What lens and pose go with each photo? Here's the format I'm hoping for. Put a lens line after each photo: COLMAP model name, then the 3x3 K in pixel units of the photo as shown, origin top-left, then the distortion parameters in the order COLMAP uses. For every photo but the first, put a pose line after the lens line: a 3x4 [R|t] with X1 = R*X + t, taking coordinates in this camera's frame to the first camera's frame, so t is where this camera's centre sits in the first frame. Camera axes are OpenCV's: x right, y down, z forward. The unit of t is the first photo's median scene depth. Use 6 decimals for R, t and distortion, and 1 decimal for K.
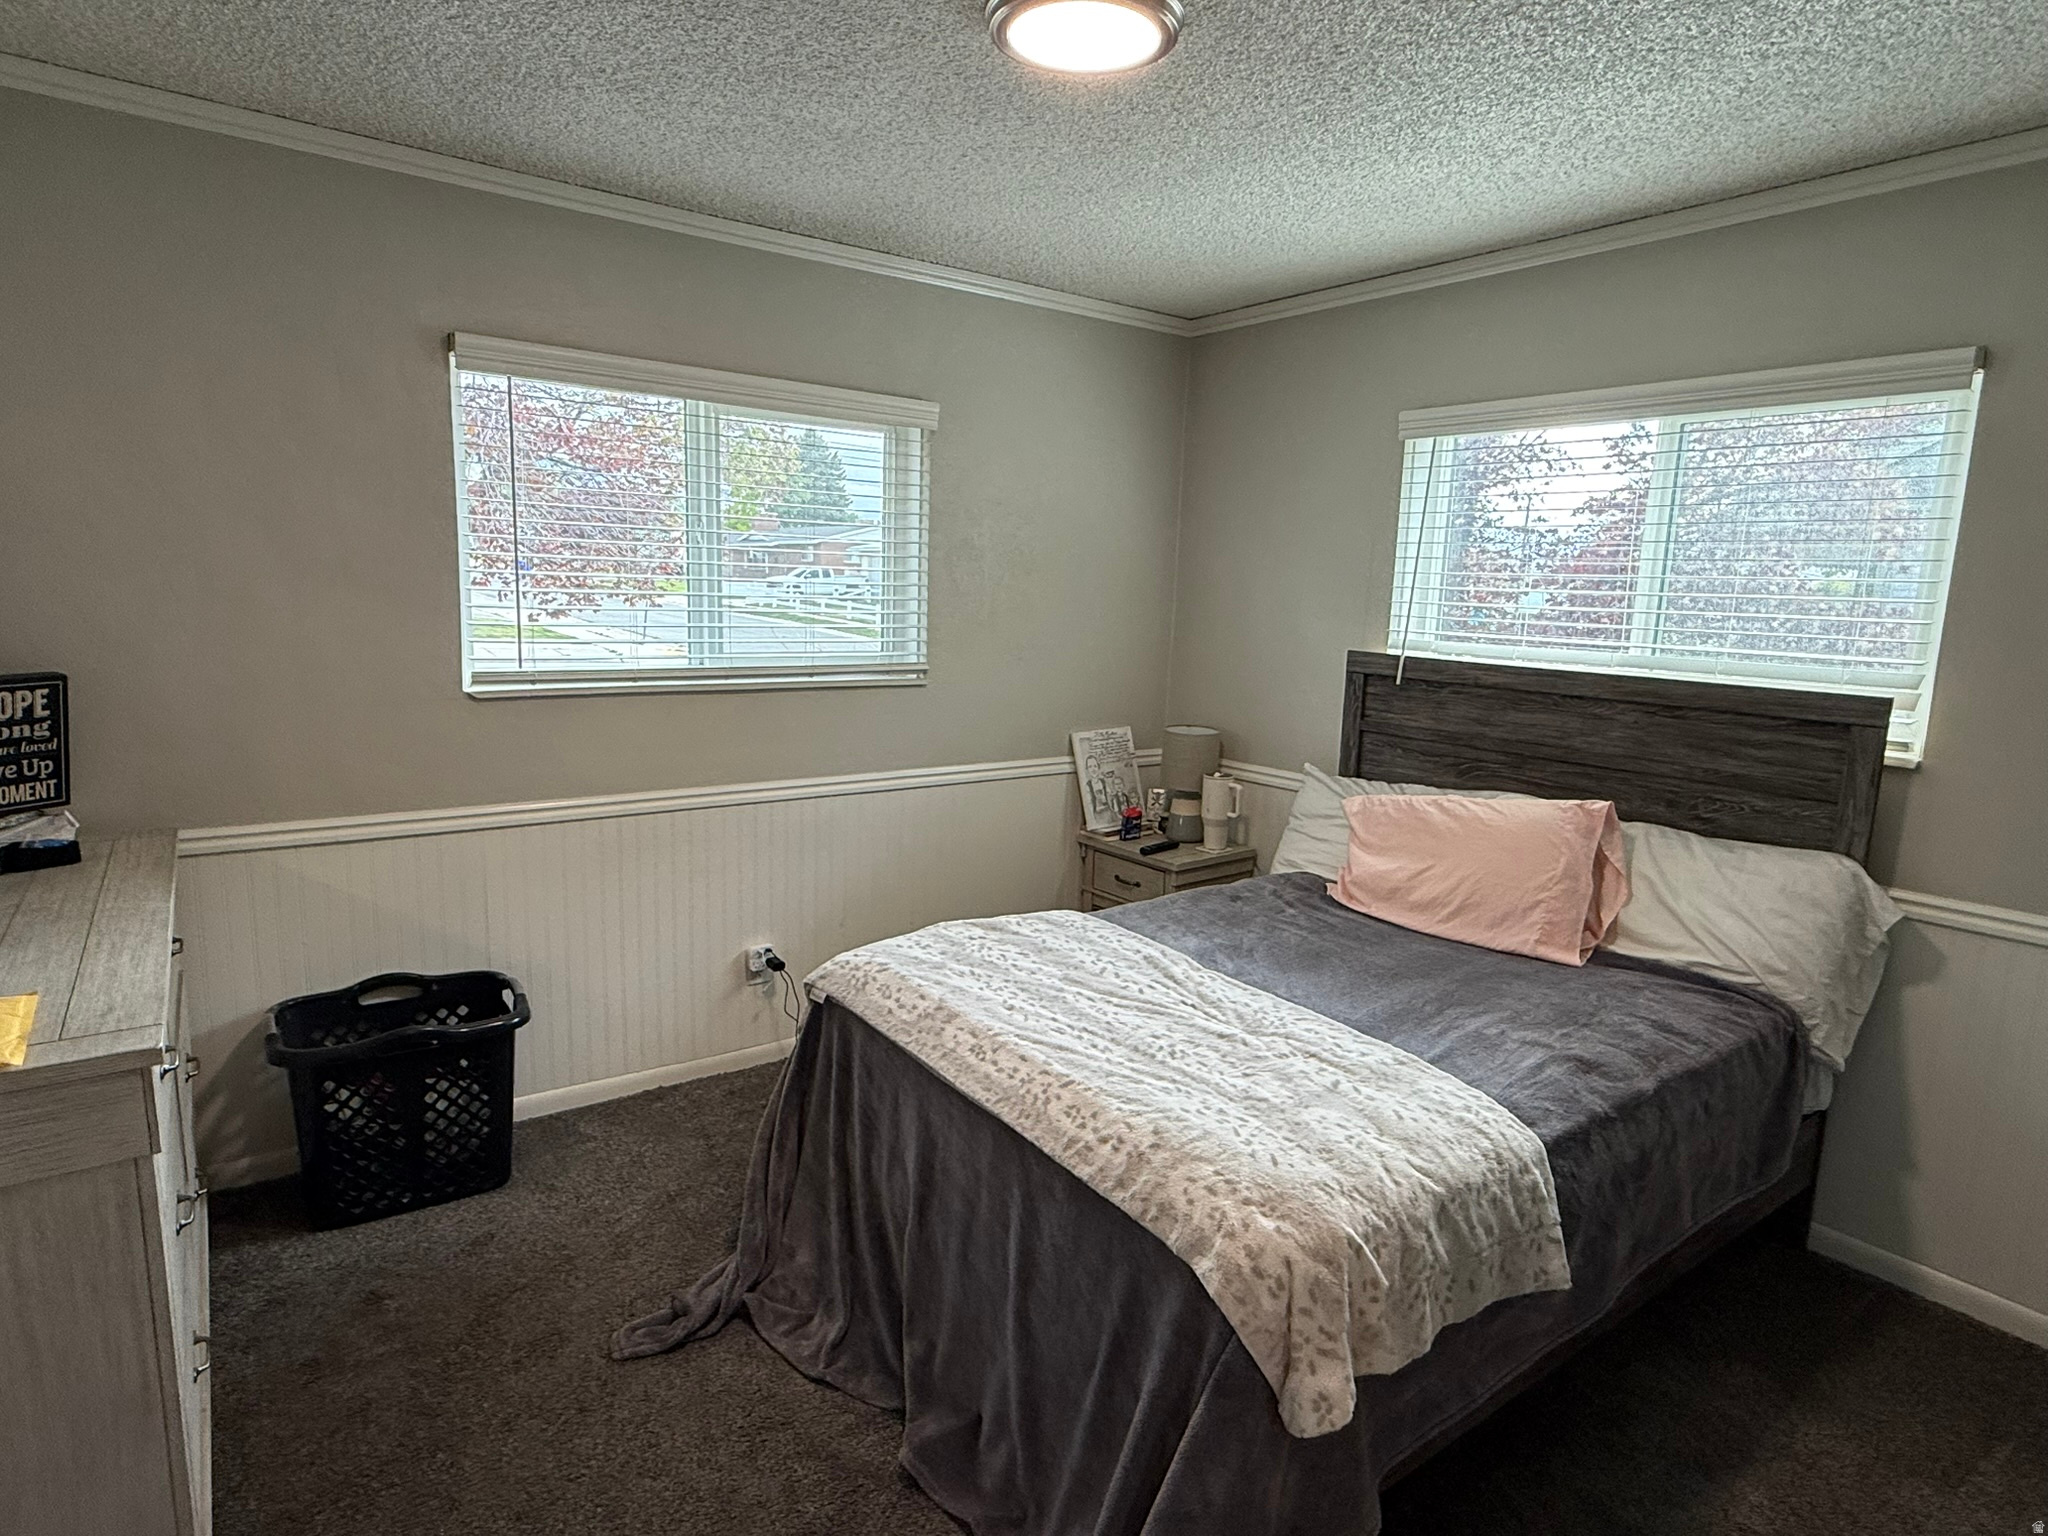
lens RADIAL K [[1139.8, 0, 1023.3], [0, 1139.8, 768.2], [0, 0, 1]] dist [0.000681, -0.000285]
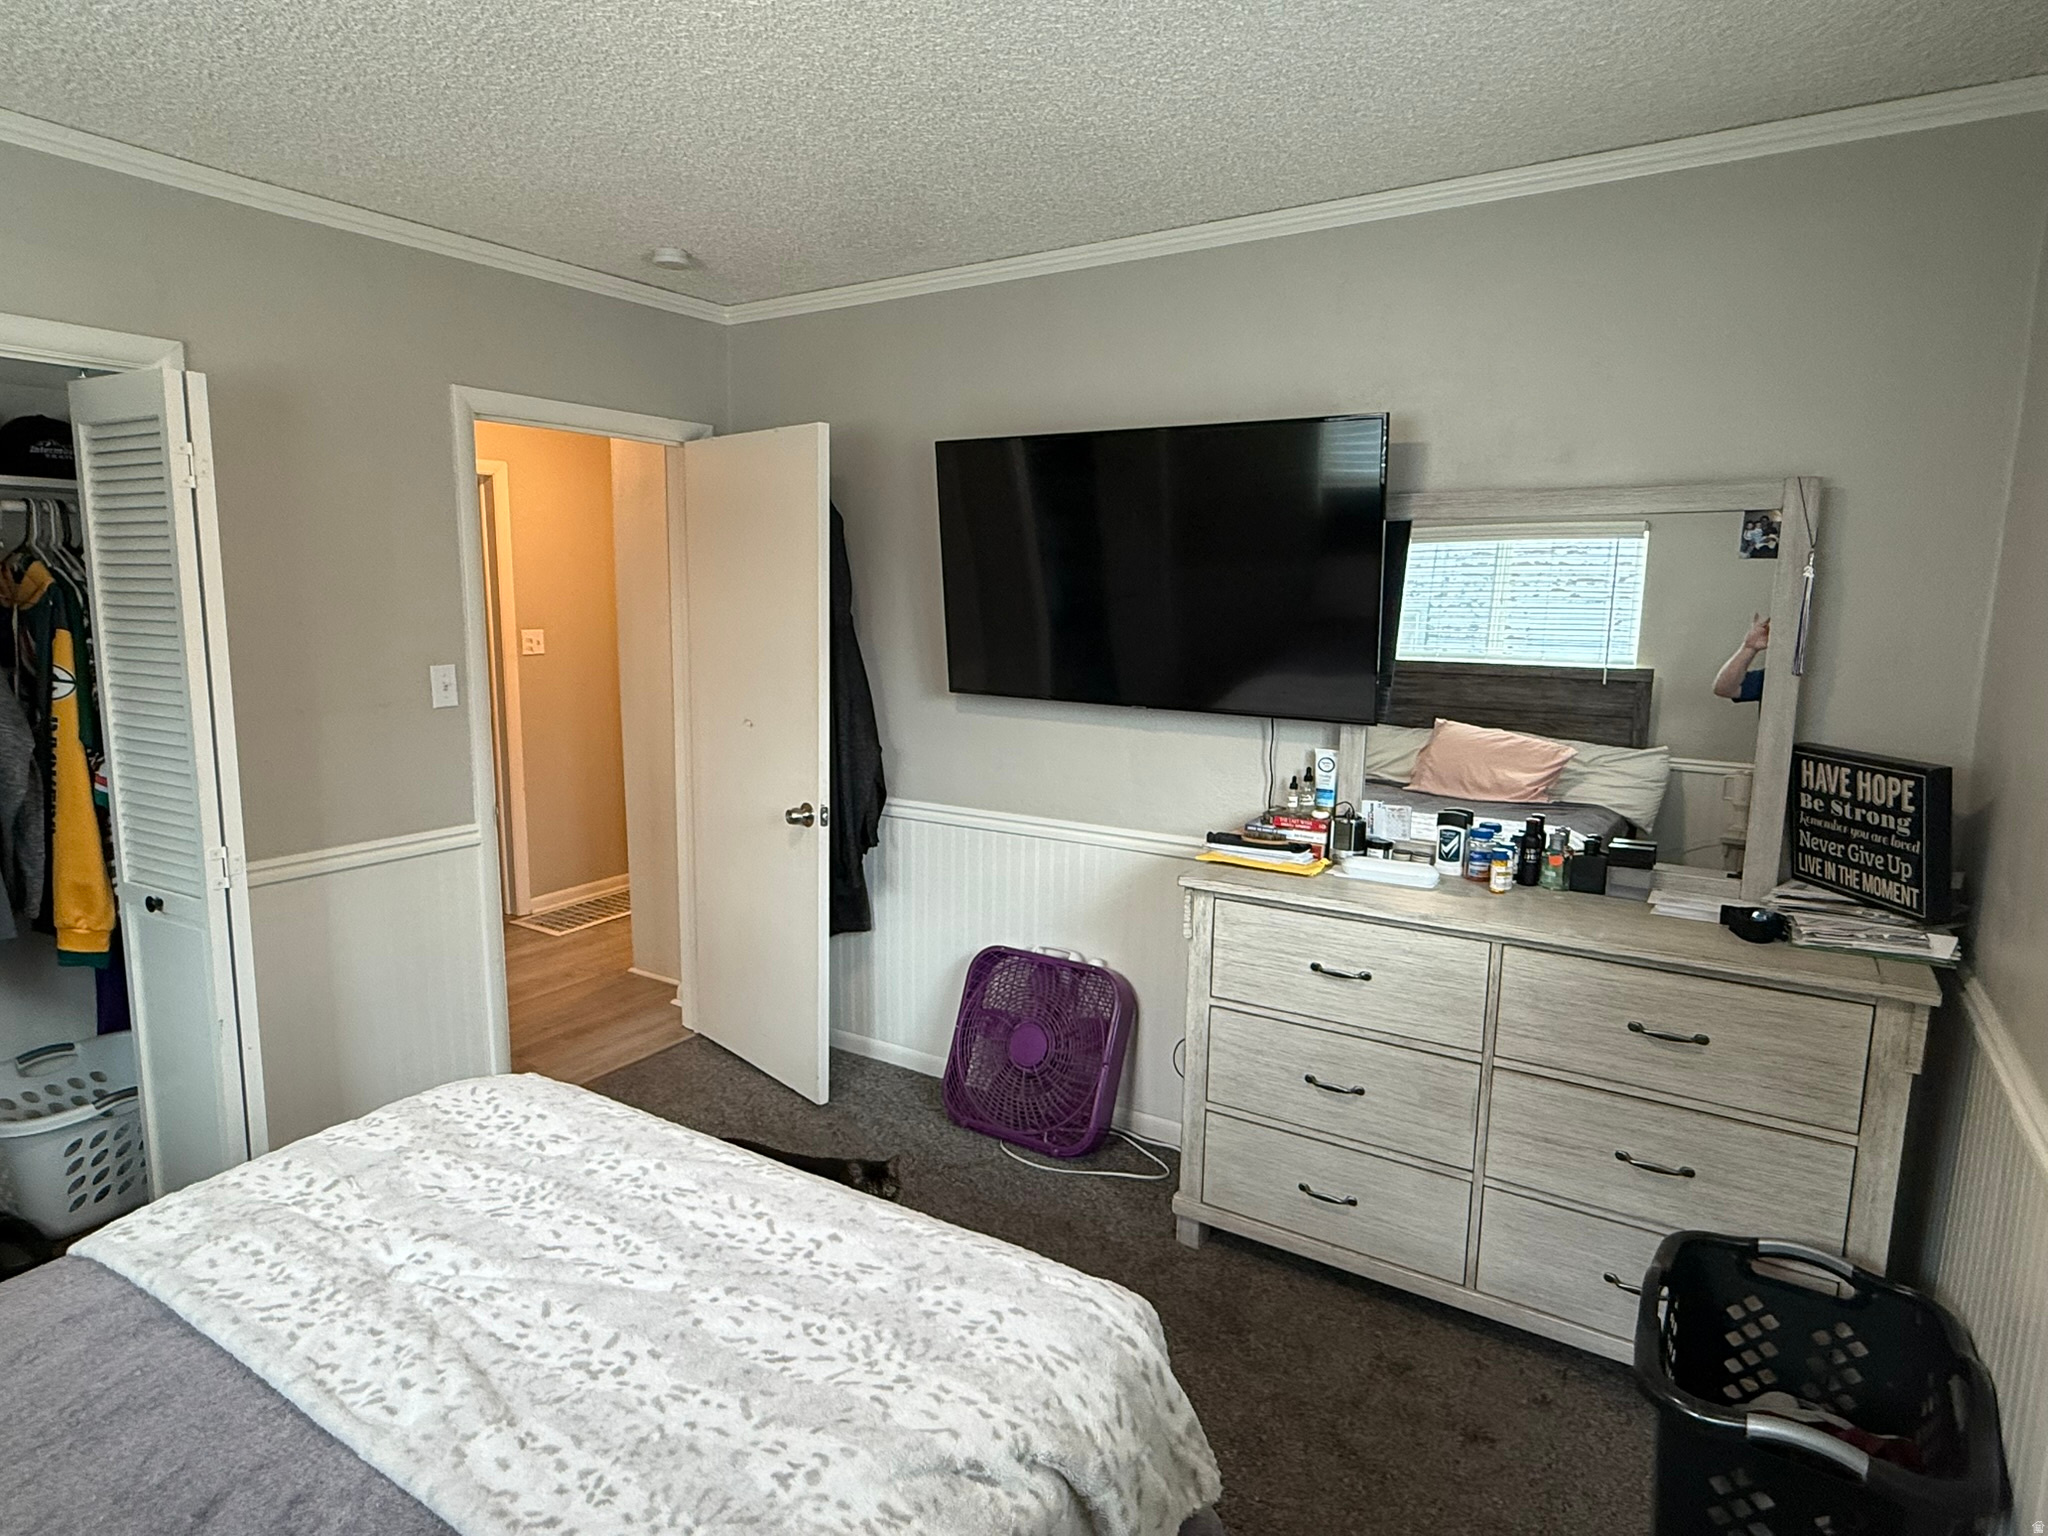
lens RADIAL K [[1139.8, 0, 1020.9], [0, 1139.8, 770.5], [0, 0, 1]] dist [0.000681, -0.000285]
pose [[-0.928556, 0.013996, -0.370927, 0.091369], [-0.099711, 0.953155, 0.285575, -0.258821], [0.357548, 0.302158, -0.883663, 1.533418]]
